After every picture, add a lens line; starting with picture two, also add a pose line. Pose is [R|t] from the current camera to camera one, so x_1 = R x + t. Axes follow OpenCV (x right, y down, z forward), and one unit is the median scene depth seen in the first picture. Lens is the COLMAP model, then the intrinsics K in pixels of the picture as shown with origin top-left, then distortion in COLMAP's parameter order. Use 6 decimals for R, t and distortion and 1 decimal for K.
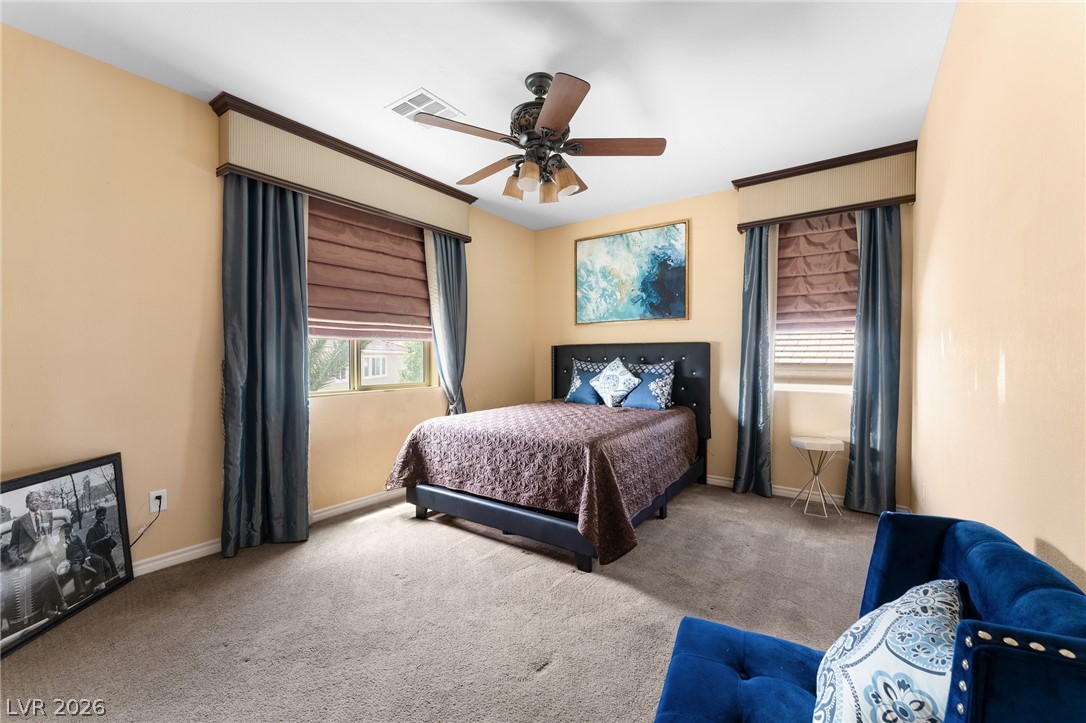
lens RADIAL K [[442.3, 0, 537.1], [0, 442.3, 363.1], [0, 0, 1]] dist [0.000087, -0.000143]
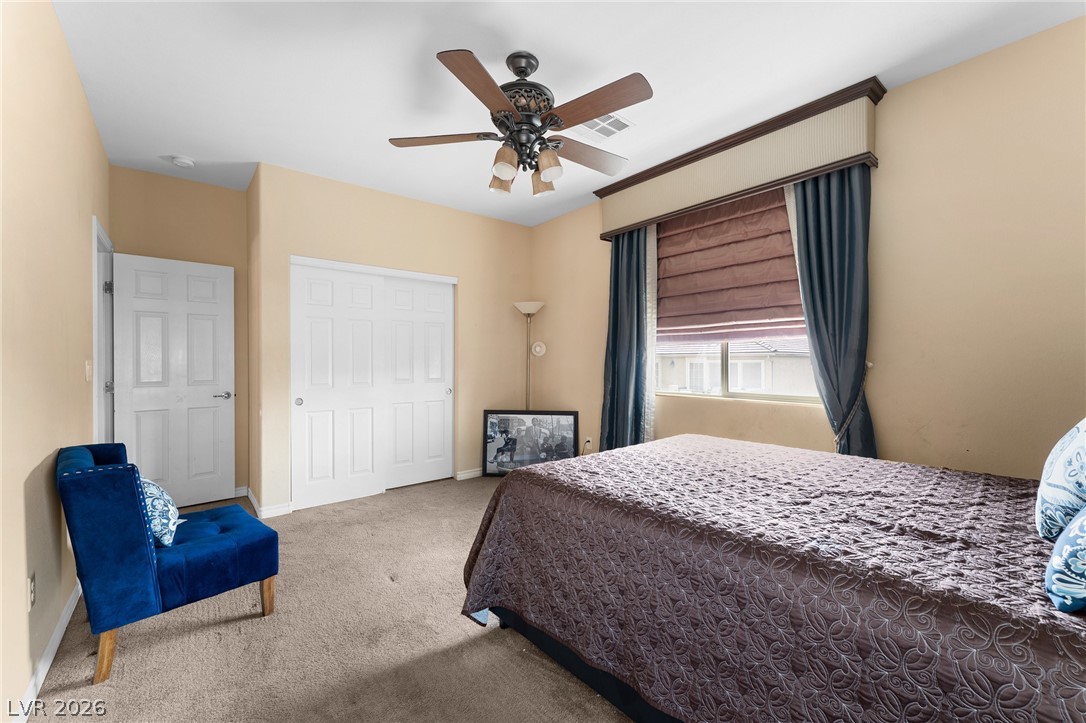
lens RADIAL K [[442.3, 0, 537.0], [0, 442.3, 361.1], [0, 0, 1]] dist [0.000087, -0.000143]
pose [[-0.249752, 0.009790, -0.968260, 0.744840], [-0.007490, 0.999899, 0.012042, -0.026576], [0.968281, 0.010260, -0.249653, 1.047372]]
